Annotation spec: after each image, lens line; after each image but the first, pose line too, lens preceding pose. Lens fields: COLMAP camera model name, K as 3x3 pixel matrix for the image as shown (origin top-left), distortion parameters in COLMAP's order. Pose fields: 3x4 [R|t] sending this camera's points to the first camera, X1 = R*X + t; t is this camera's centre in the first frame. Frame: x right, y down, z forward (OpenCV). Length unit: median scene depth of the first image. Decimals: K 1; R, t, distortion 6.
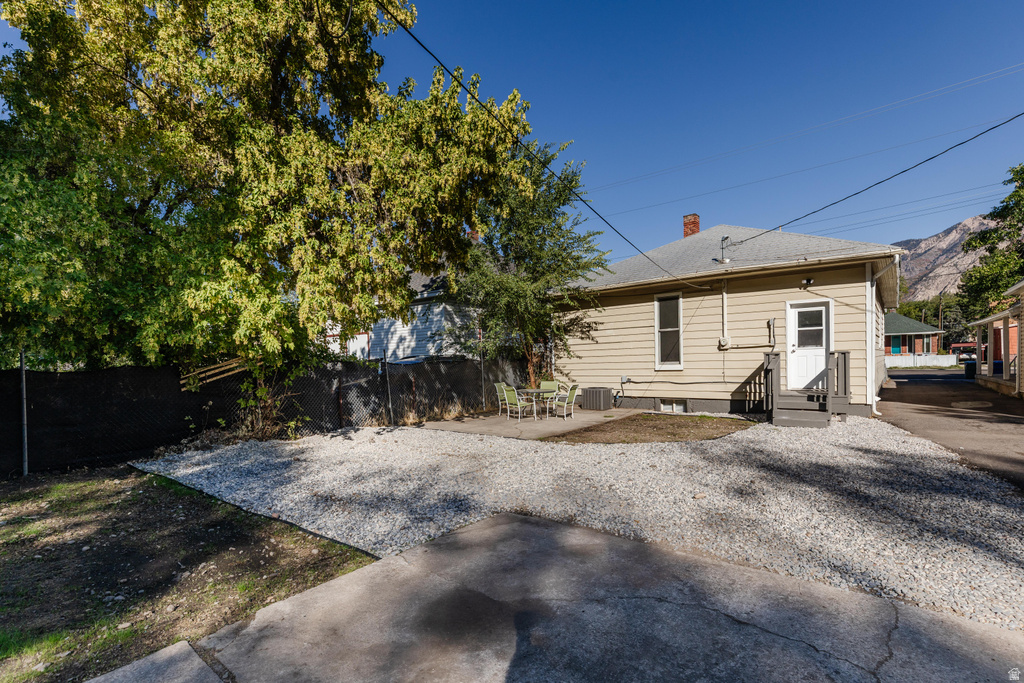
lens RADIAL K [[476.3, 0, 508.6], [0, 476.3, 361.6], [0, 0, 1]] dist [0.003281, 0.001011]
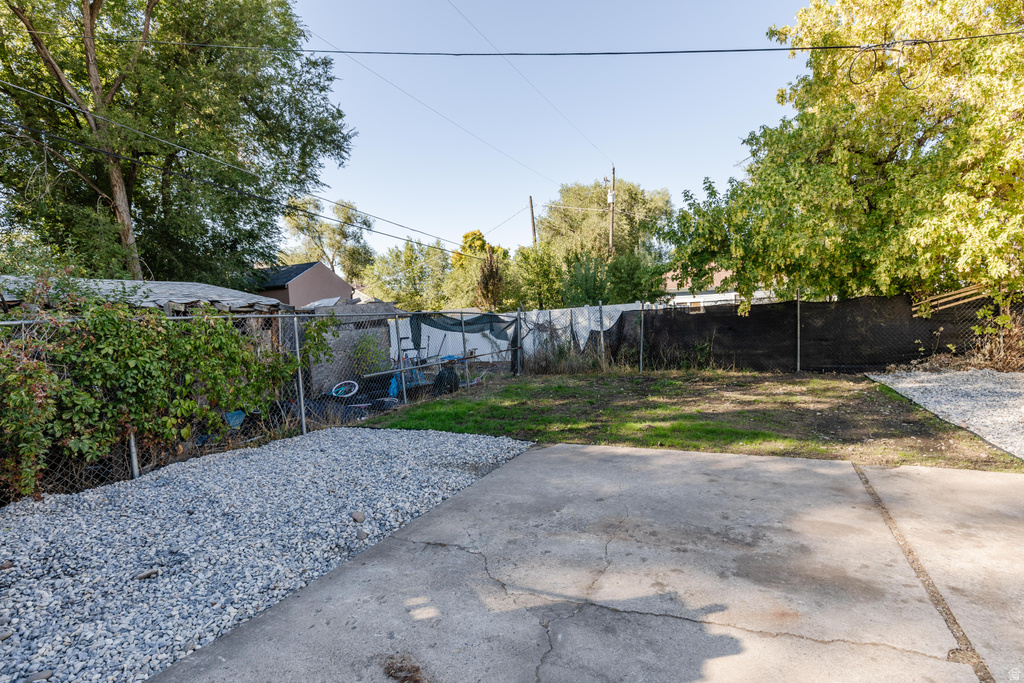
lens RADIAL K [[476.3, 0, 508.6], [0, 476.3, 361.6], [0, 0, 1]] dist [0.003281, 0.001011]
pose [[0.202713, 0.104501, -0.973646, 0.279271], [0.035966, 0.992824, 0.114047, 0.003413], [0.978577, -0.058137, 0.197500, -0.198393]]
